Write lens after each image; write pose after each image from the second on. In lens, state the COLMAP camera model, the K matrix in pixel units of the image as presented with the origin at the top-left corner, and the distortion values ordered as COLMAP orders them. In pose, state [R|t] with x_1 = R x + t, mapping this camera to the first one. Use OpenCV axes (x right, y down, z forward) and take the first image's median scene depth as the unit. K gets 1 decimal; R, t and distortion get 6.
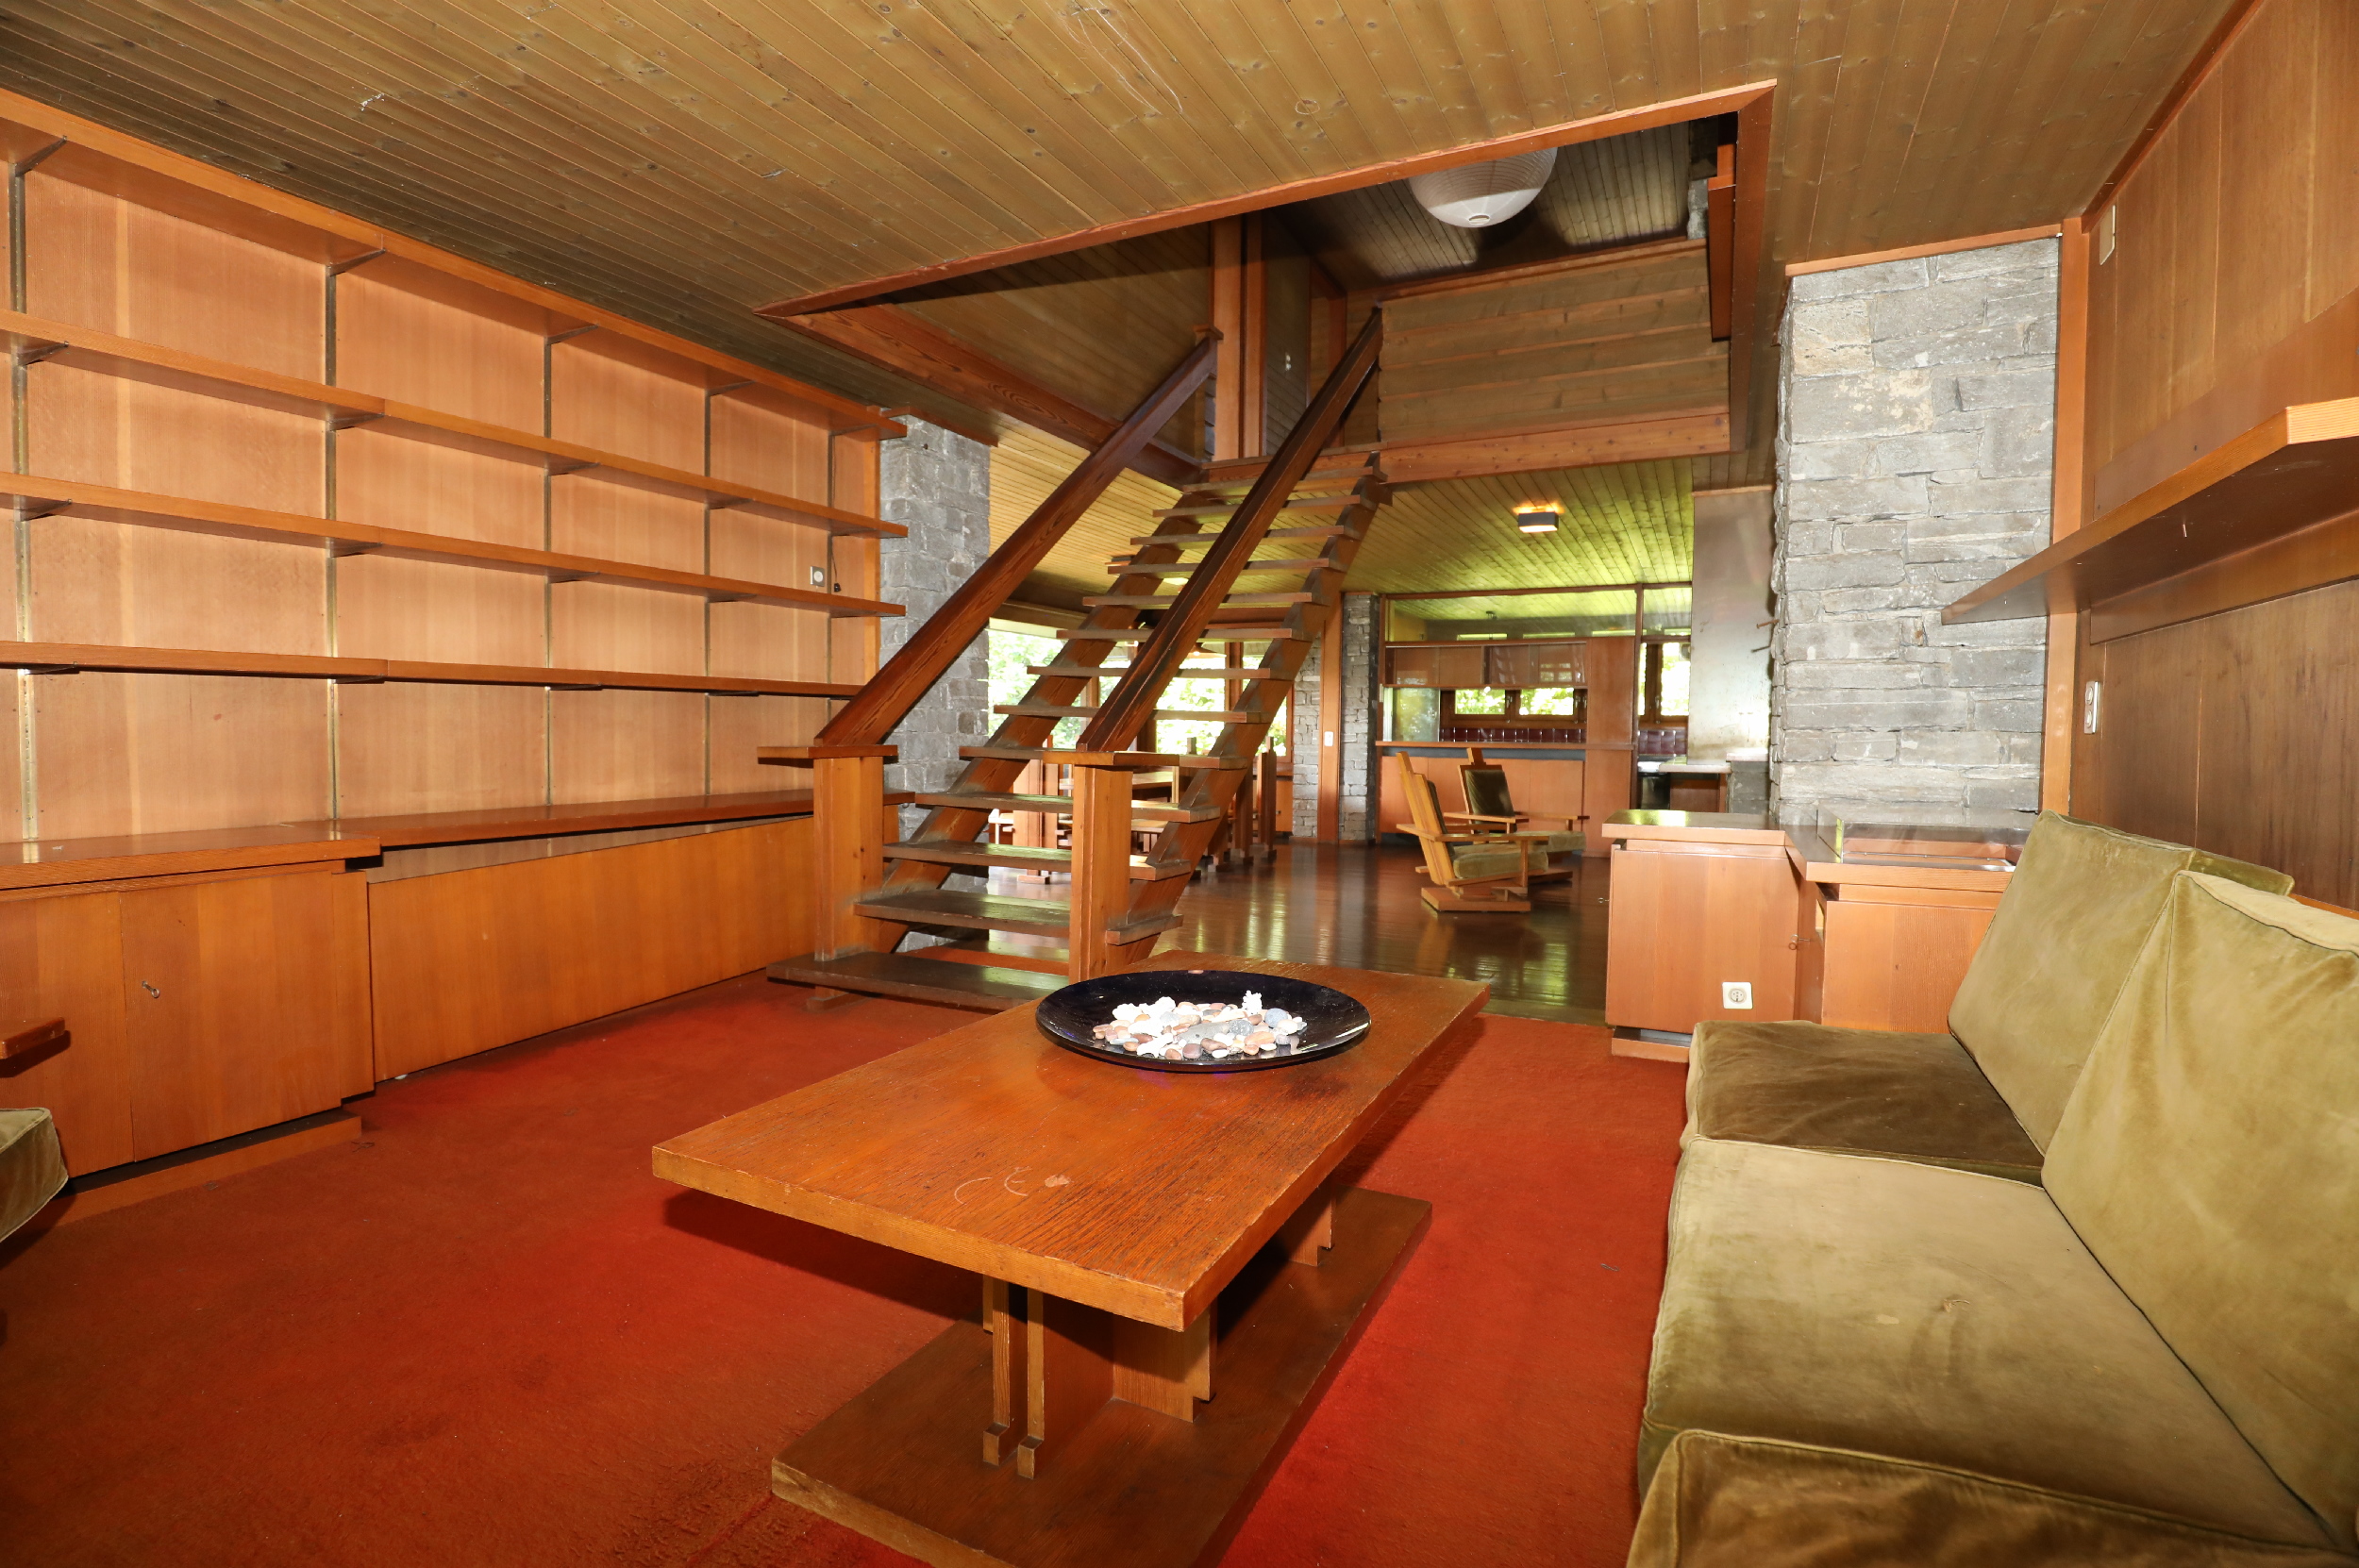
lens RADIAL K [[1082.6, 0, 1177.4], [0, 1082.6, 771.1], [0, 0, 1]] dist [-0.023179, 0.000046]
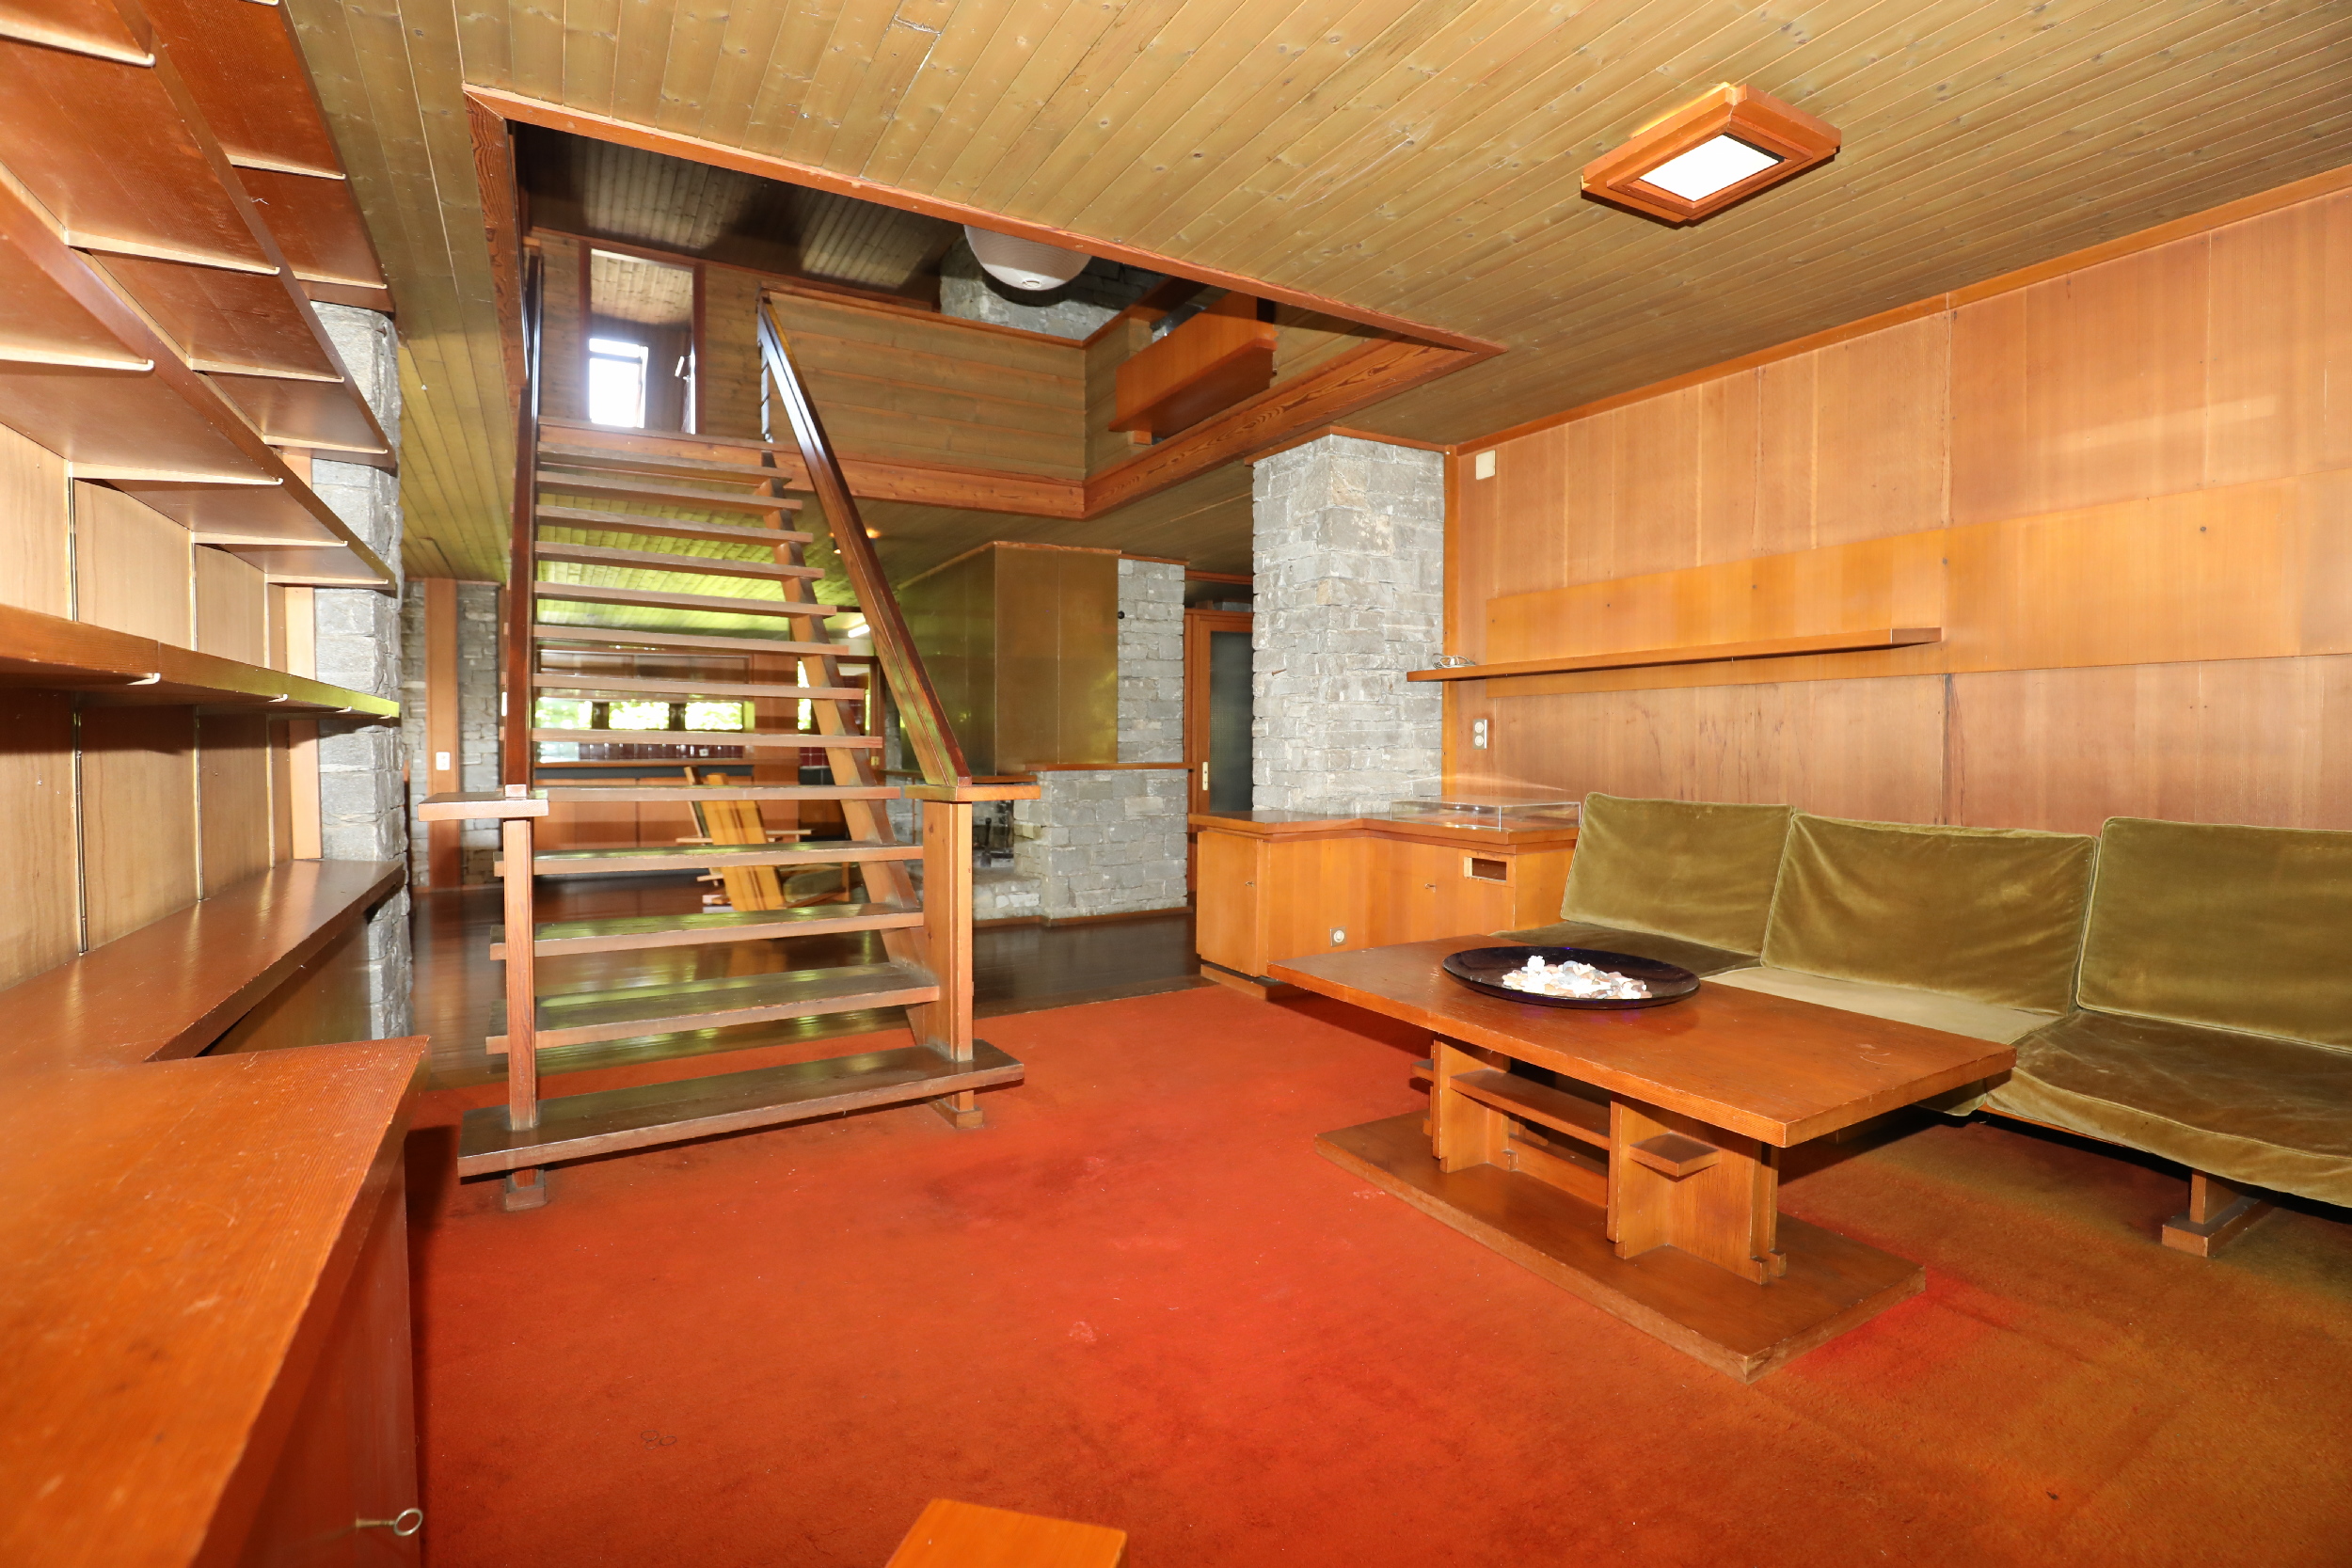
lens RADIAL K [[1079.4, 0, 1171.3], [0, 1079.4, 778.3], [0, 0, 1]] dist [-0.023179, 0.000046]
pose [[0.547799, -0.043412, 0.835483, -0.792946], [0.042698, 0.998802, 0.023902, -0.044829], [-0.835520, 0.022580, 0.548996, 0.403771]]
